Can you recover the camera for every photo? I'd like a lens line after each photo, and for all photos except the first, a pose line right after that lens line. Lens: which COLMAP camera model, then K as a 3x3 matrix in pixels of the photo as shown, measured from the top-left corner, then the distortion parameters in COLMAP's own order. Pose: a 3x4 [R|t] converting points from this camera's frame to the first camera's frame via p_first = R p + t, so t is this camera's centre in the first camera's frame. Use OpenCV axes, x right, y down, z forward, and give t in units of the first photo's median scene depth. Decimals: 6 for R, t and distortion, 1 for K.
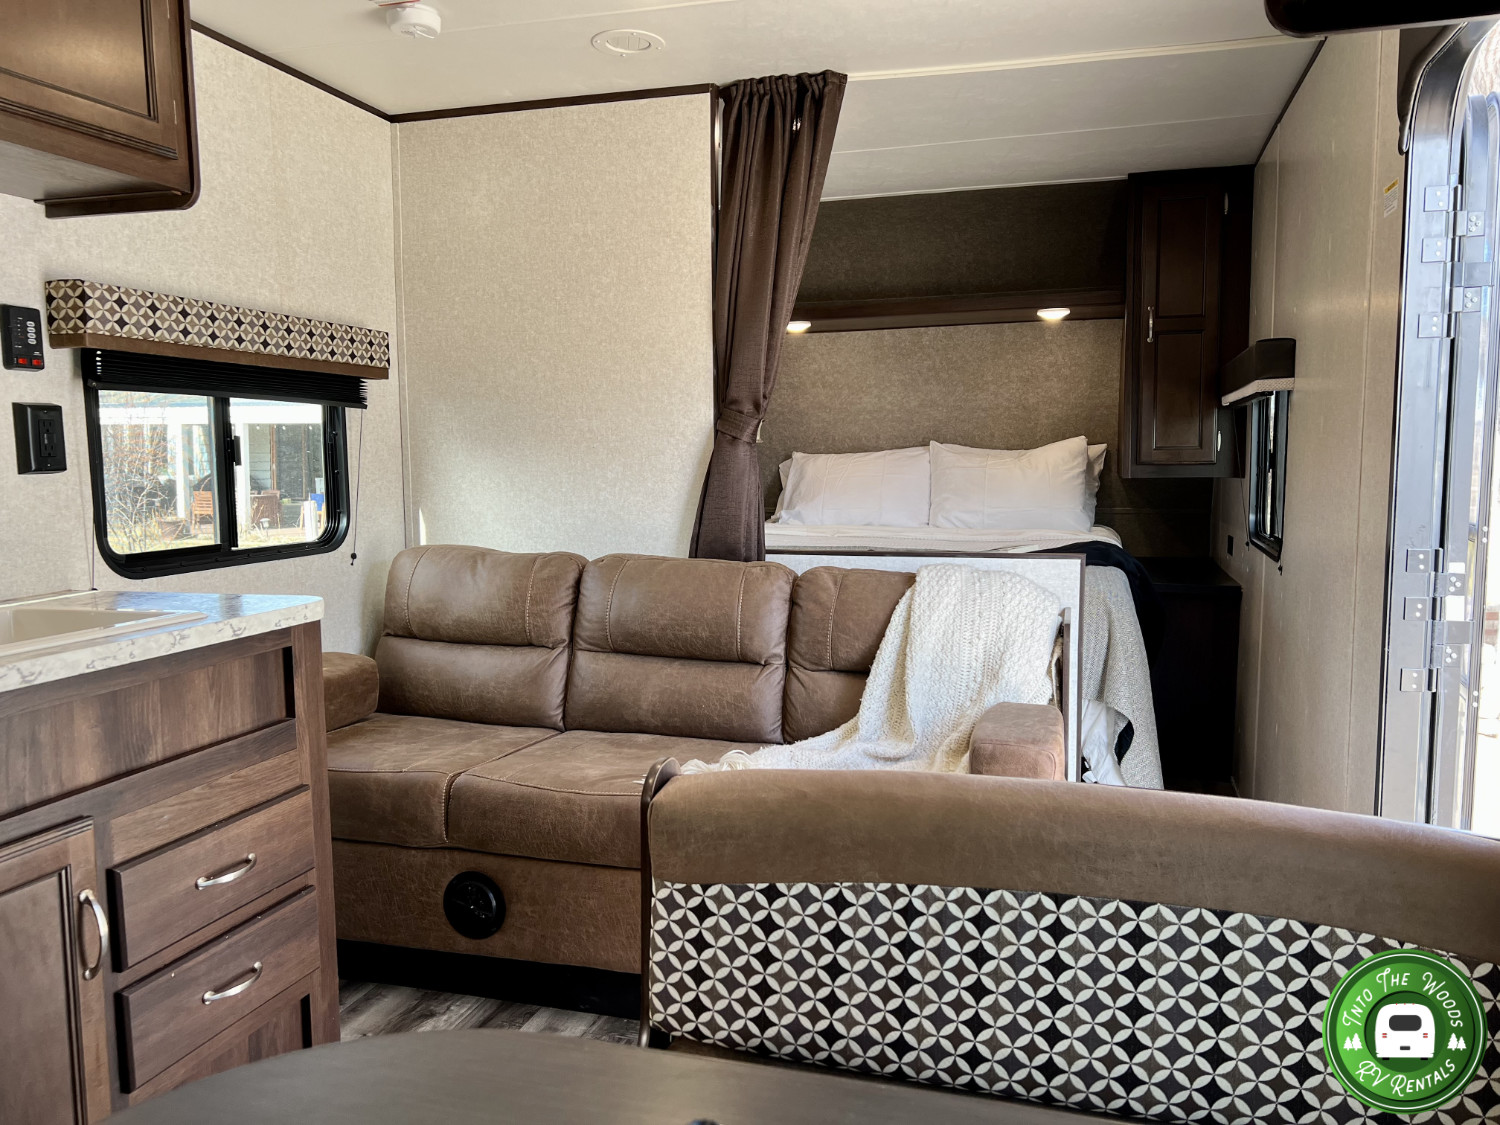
lens RADIAL K [[1115.6, 0, 743.8], [0, 1115.6, 570.1], [0, 0, 1]] dist [0.050347, -0.055055]
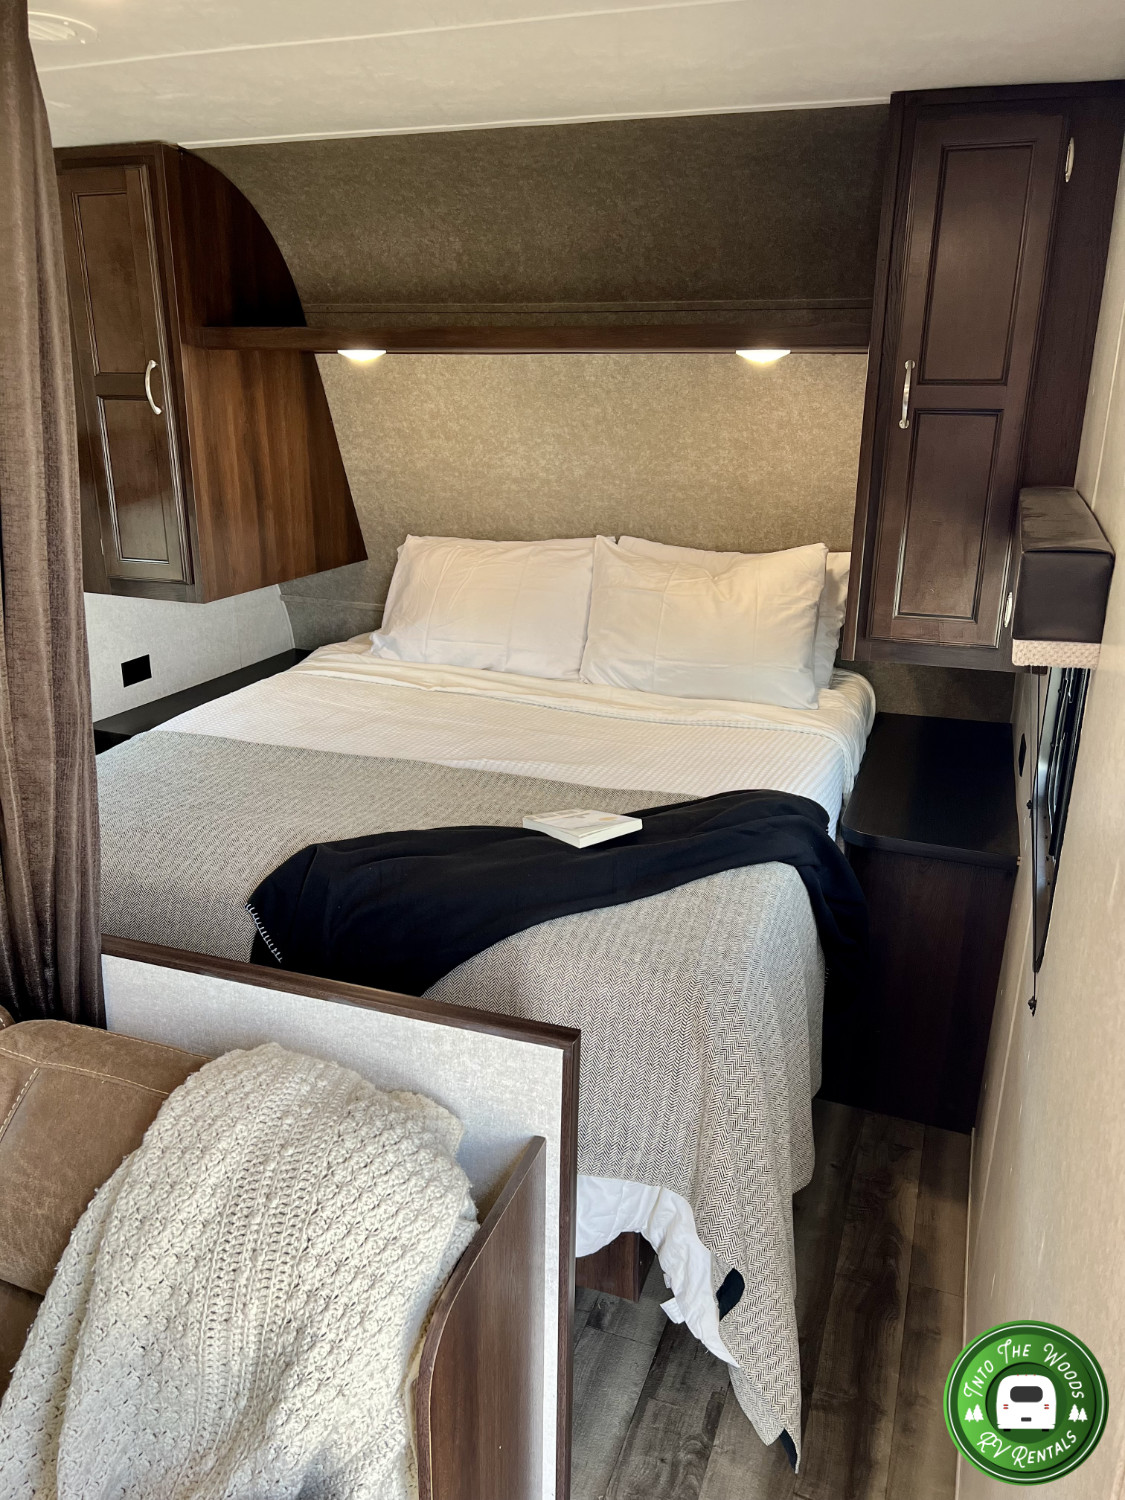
lens RADIAL K [[1115.6, 0, 560.7], [0, 1115.6, 753.4], [0, 0, 1]] dist [0.050347, -0.055055]
pose [[0.998164, 0.037252, -0.047751, 0.285205], [-0.026261, 0.976698, 0.213004, -0.202865], [0.054573, -0.211359, 0.975884, 0.523492]]
